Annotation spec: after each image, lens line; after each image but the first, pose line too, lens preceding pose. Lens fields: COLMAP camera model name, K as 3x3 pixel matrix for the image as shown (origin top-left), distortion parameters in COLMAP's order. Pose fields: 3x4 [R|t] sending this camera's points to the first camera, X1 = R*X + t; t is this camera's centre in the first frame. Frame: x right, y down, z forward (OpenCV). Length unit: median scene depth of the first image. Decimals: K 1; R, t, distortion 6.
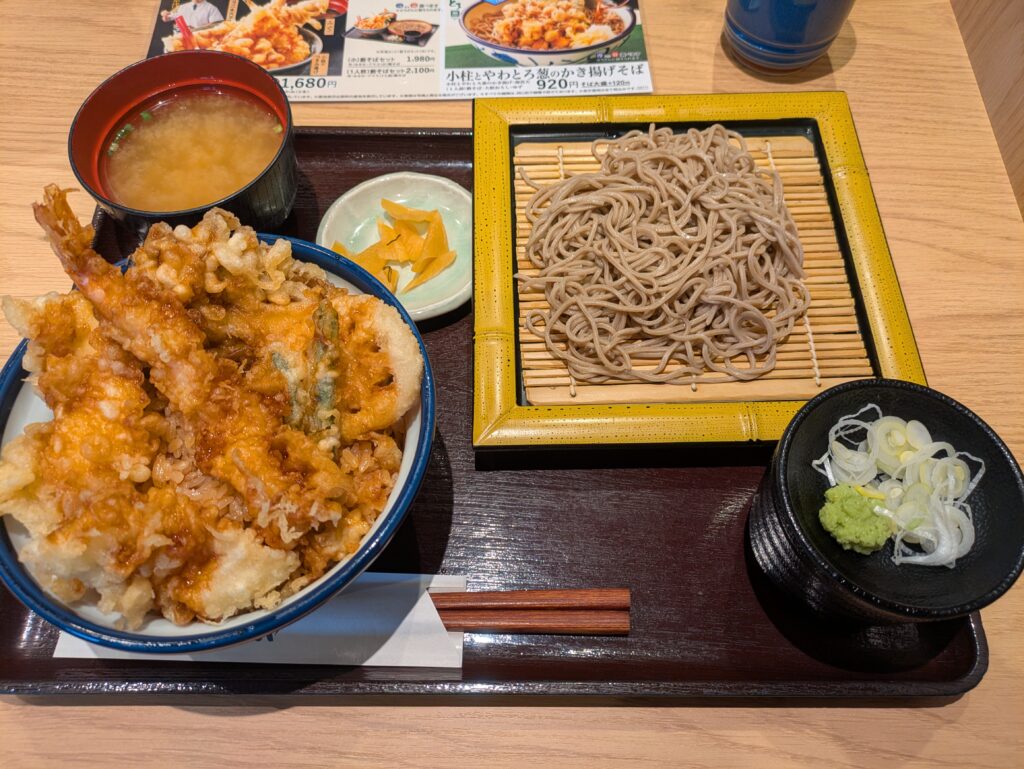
lens RADIAL K [[741.2, 0, 512.0], [0, 741.2, 384.5], [0, 0, 1]] dist [0.003877, -0.026123]
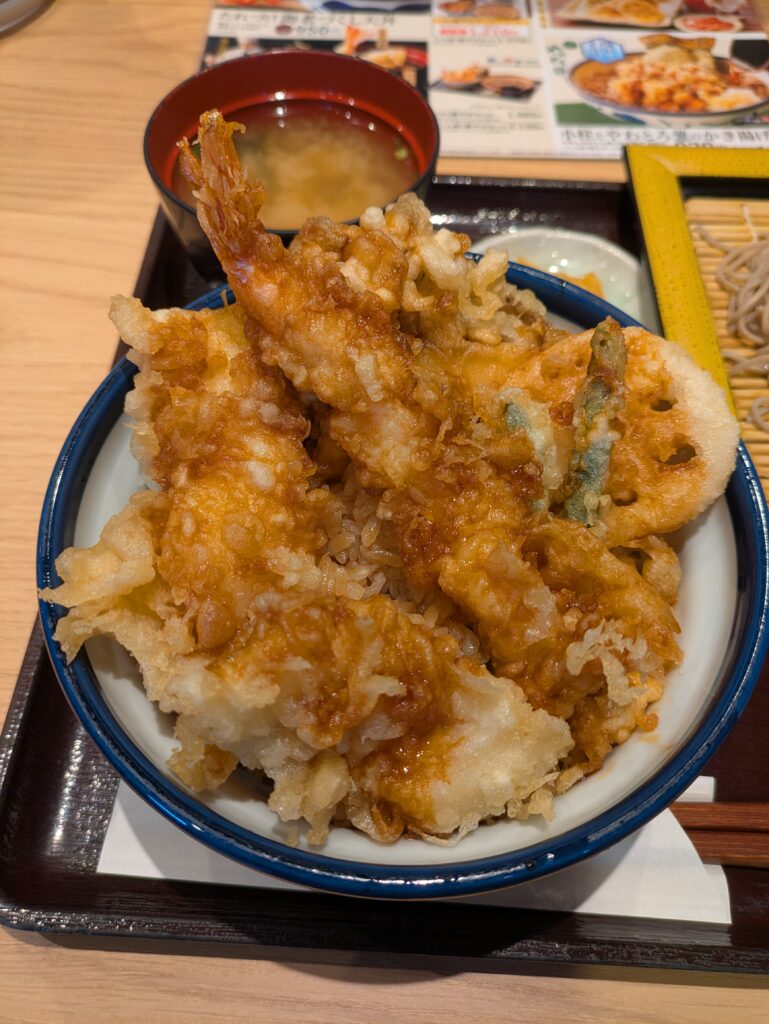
lens RADIAL K [[770.7, 0, 384.5], [0, 770.7, 491.5], [0, 0, 1]] dist [0.002567, -0.056762]
pose [[0.998610, 0.042951, -0.030558, -0.401985], [-0.045710, 0.994311, -0.096207, 0.101028], [0.026252, 0.097470, 0.994892, 0.341502]]
